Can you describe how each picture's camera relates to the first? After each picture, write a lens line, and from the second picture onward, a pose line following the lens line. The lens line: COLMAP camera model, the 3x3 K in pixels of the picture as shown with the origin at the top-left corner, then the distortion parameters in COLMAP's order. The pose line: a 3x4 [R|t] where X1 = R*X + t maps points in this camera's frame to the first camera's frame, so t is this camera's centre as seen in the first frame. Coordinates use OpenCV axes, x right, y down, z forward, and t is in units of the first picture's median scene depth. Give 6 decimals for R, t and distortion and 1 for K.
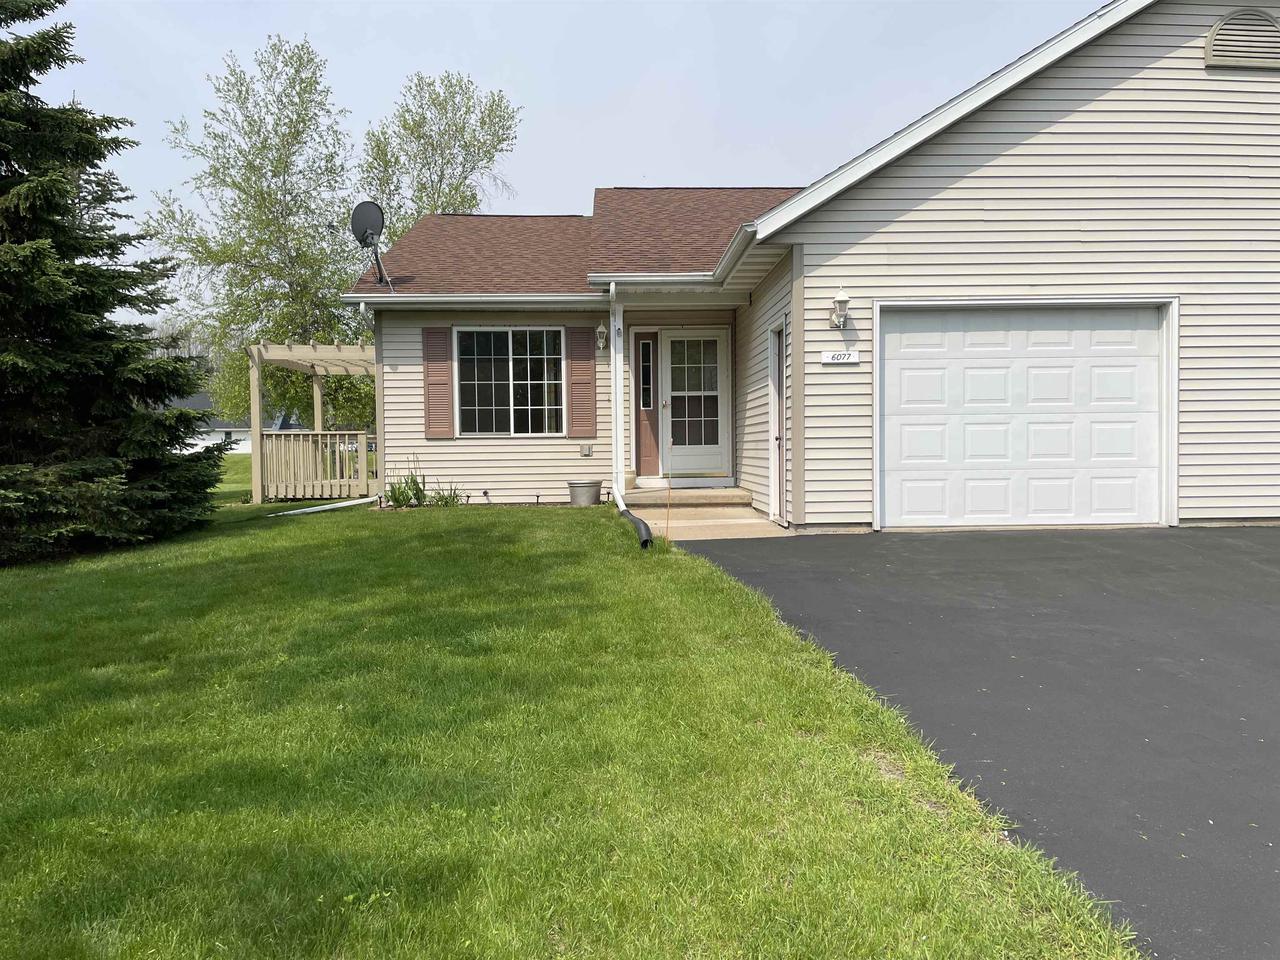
lens RADIAL K [[971.1, 0, 640.0], [0, 971.1, 480.0], [0, 0, 1]] dist [0.104807, -0.127054]
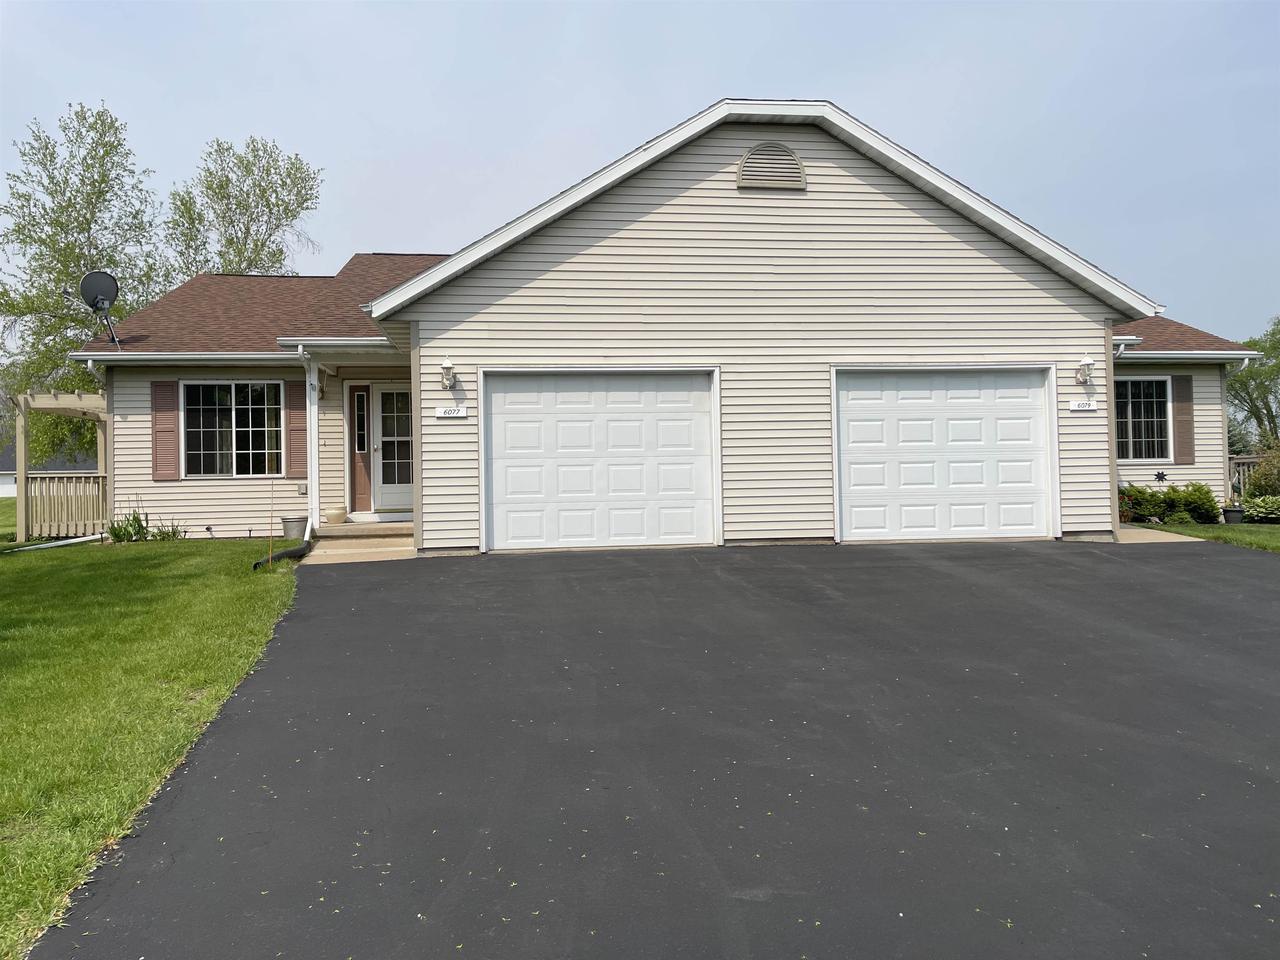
lens RADIAL K [[971.1, 0, 640.0], [0, 971.1, 480.0], [0, 0, 1]] dist [0.104807, -0.127054]
pose [[0.996089, -0.008308, 0.087964, 0.234390], [0.011650, 0.999227, -0.037546, 0.006087], [-0.087584, 0.038424, 0.995416, -0.170937]]
